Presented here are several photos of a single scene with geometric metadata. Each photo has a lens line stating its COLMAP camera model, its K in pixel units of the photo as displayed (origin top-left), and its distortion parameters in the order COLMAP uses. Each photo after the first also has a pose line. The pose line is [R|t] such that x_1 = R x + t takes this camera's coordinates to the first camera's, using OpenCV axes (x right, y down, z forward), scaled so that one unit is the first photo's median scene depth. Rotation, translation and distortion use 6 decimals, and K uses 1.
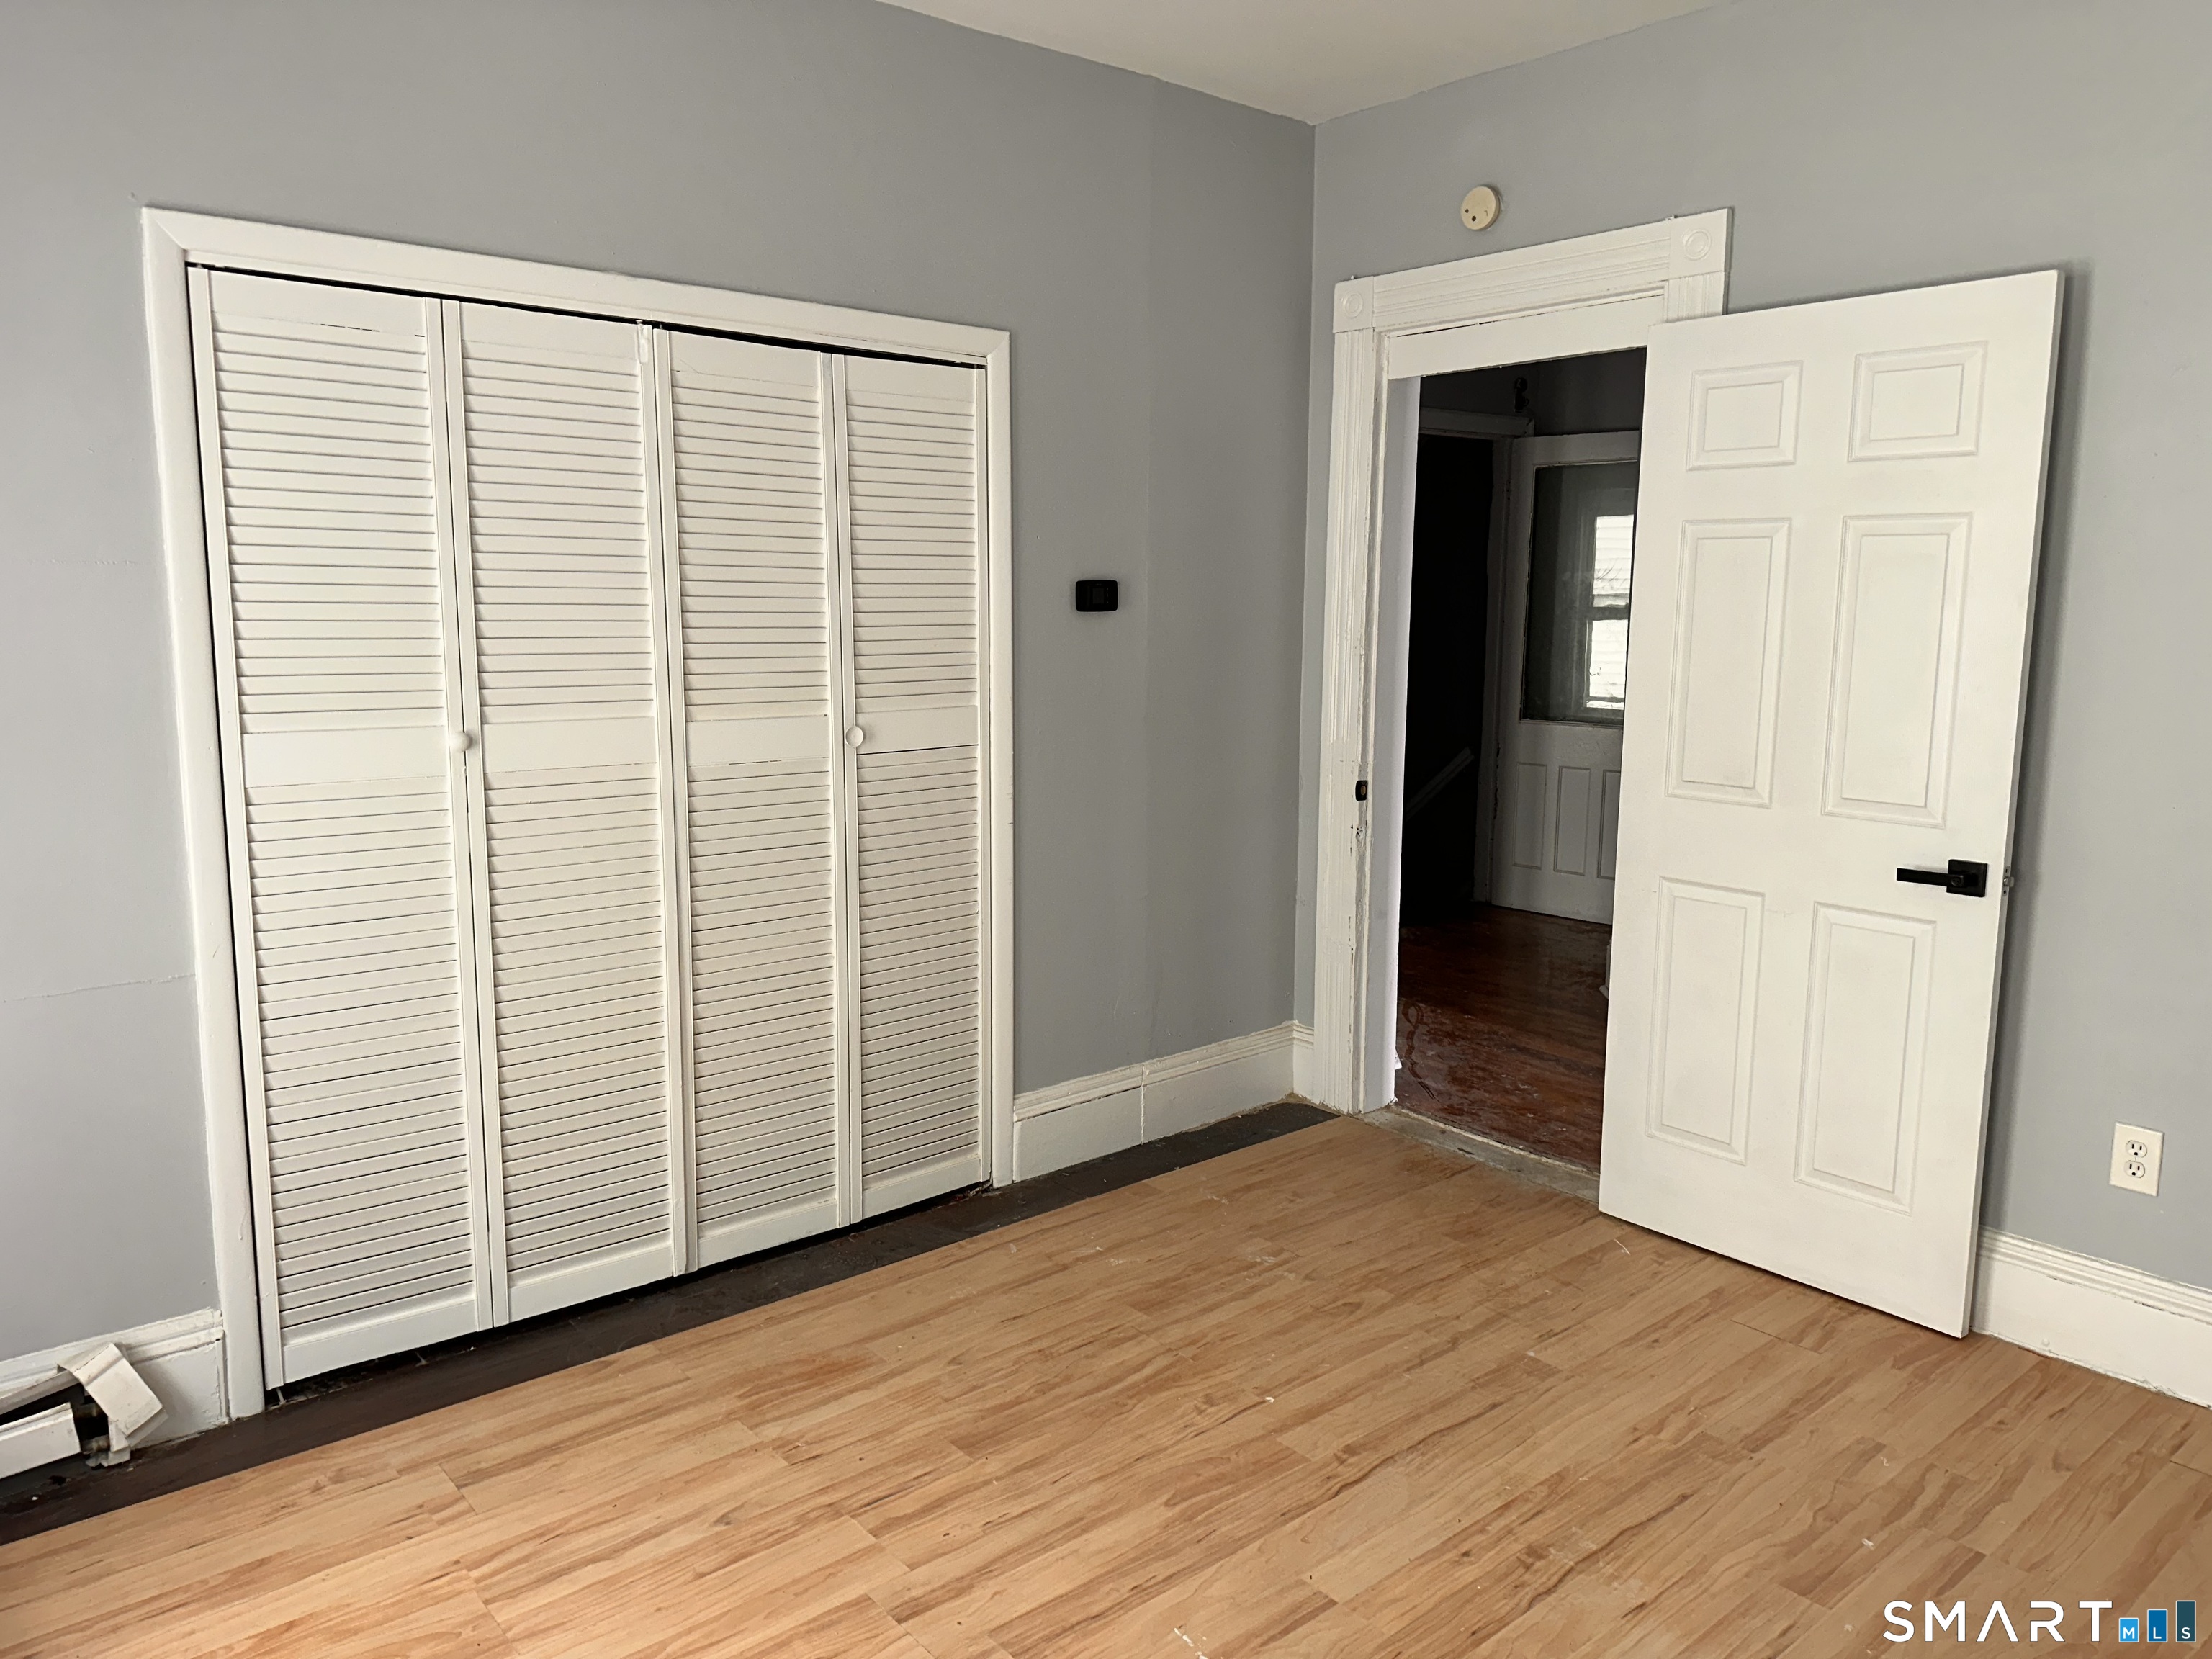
lens RADIAL K [[1548.8, 0, 1096.9], [0, 1548.8, 841.1], [0, 0, 1]] dist [0.034937, 0.003189]
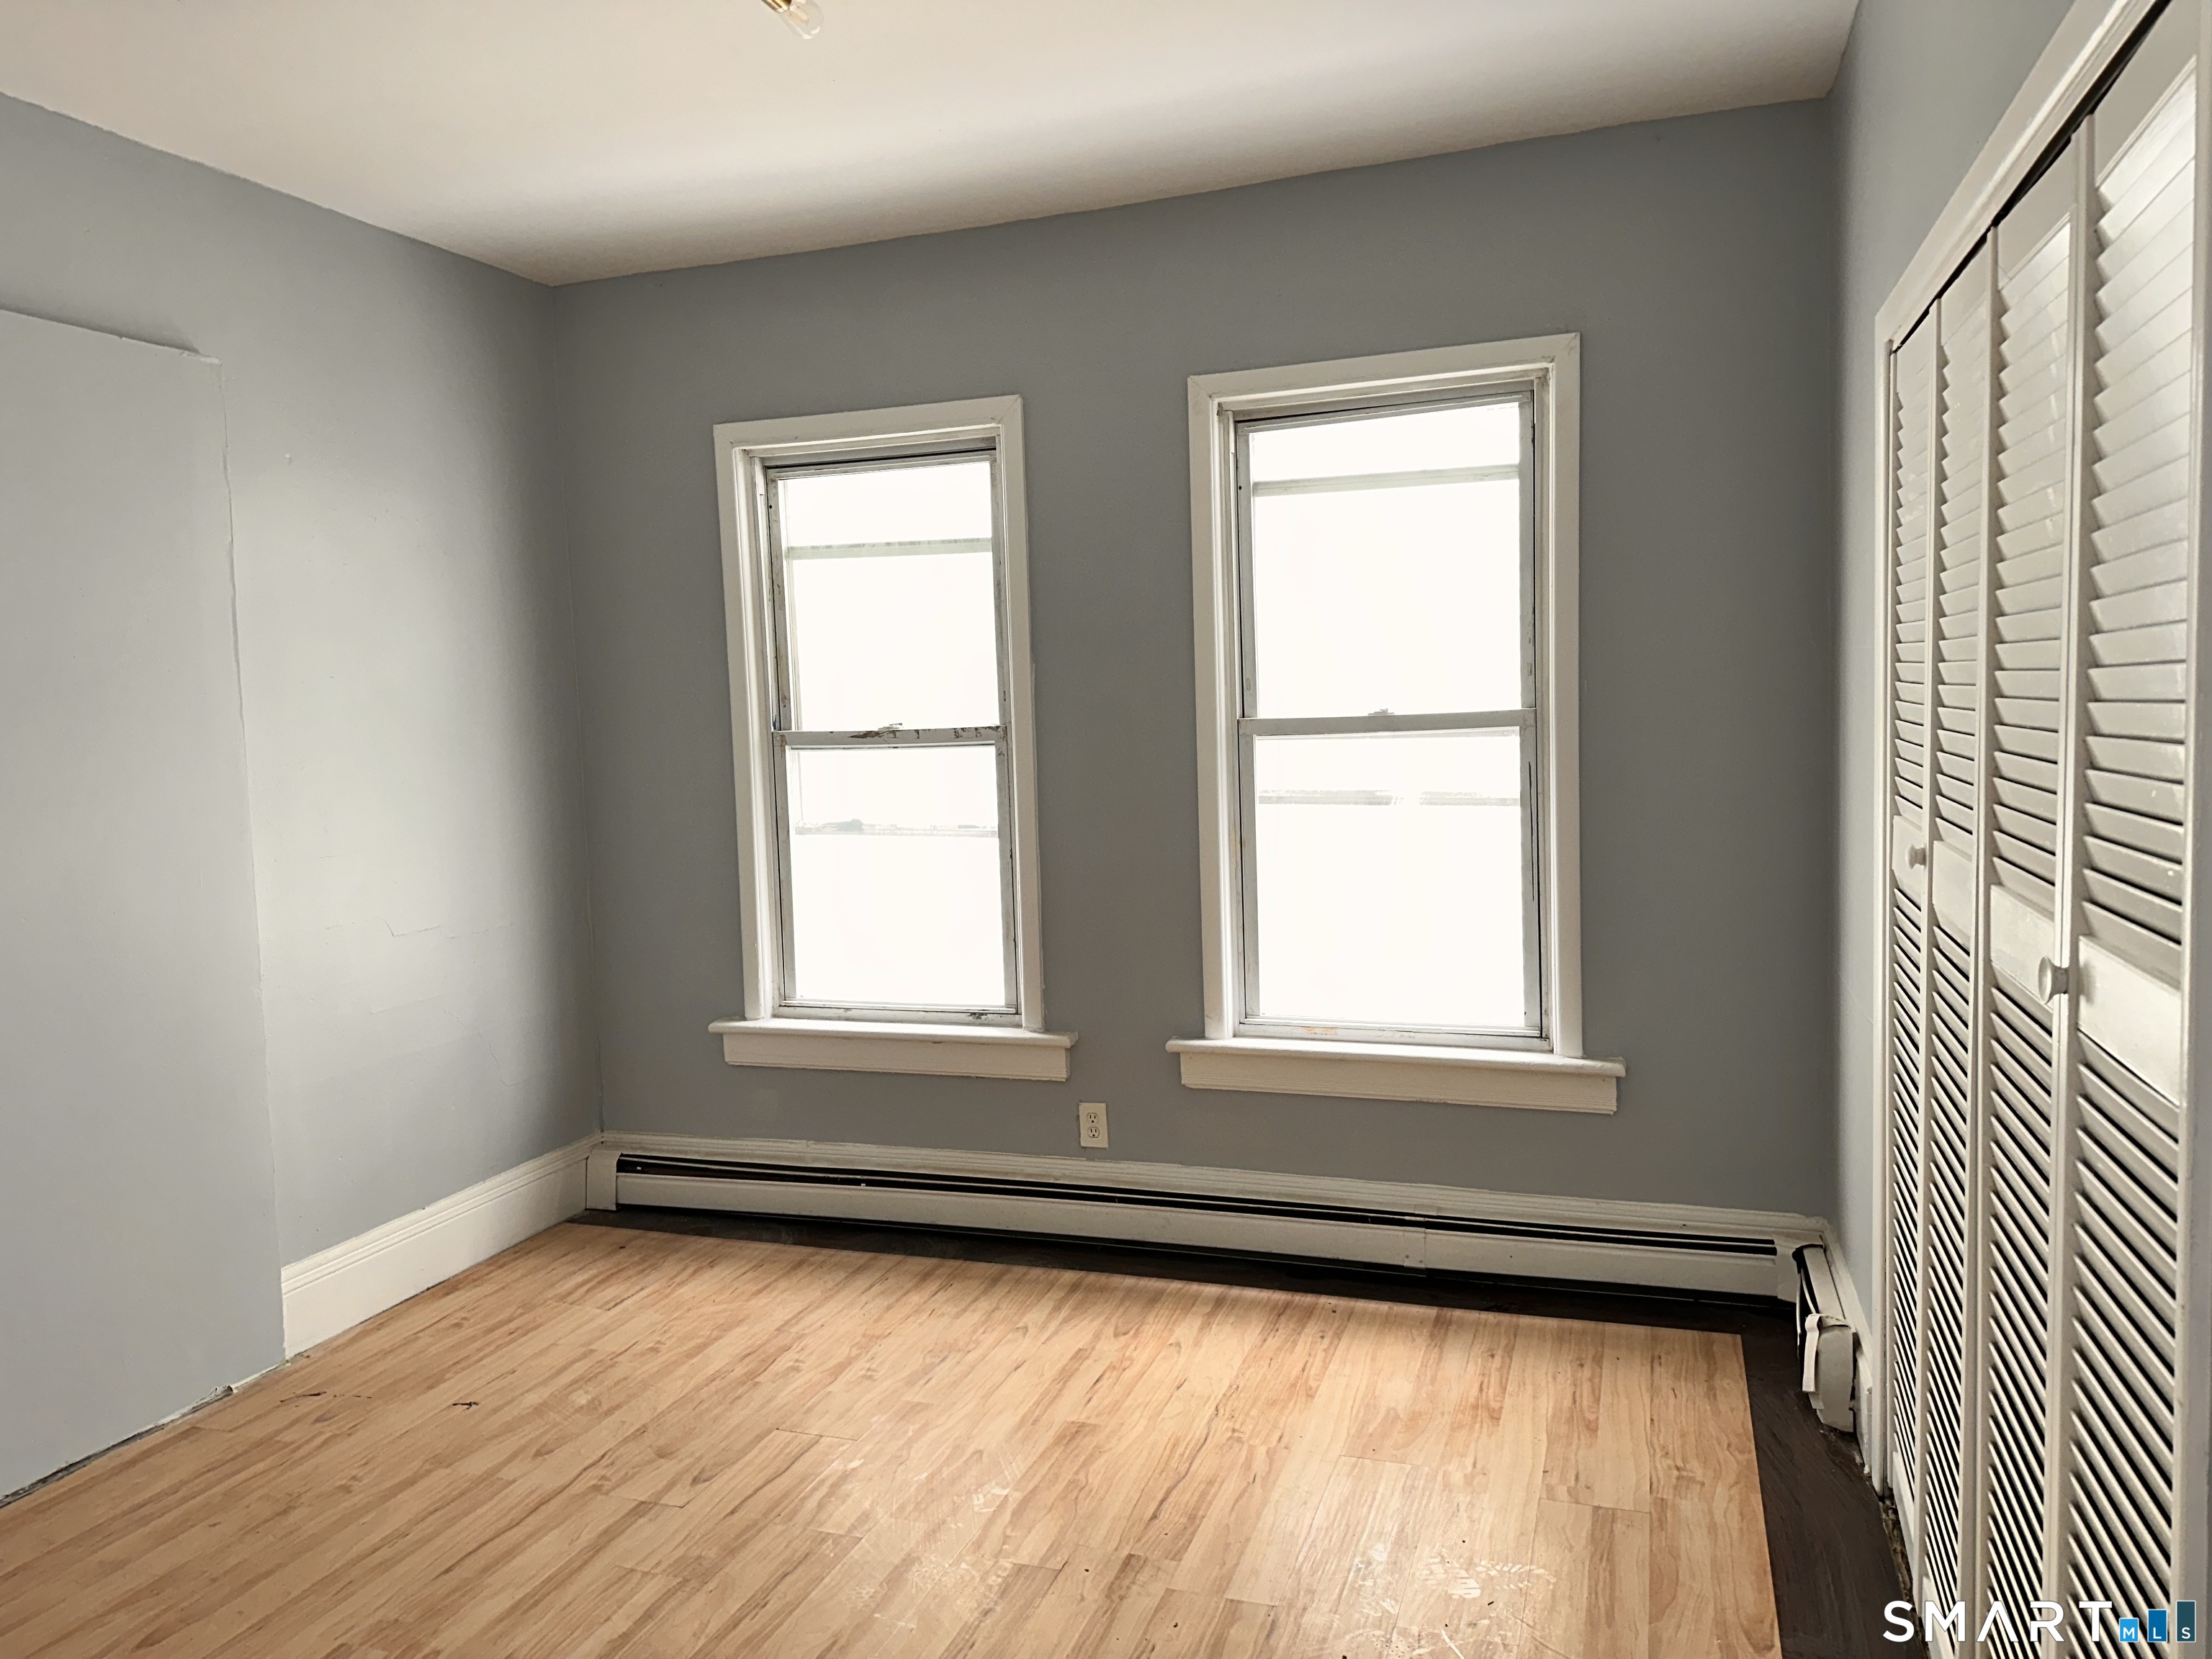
lens RADIAL K [[1548.8, 0, 1107.5], [0, 1548.8, 829.0], [0, 0, 1]] dist [0.034937, 0.003189]
pose [[-0.857380, 0.068798, -0.510064, 0.321701], [-0.046449, 0.976639, 0.209808, -0.205177], [0.512583, 0.203577, -0.834155, 1.310967]]
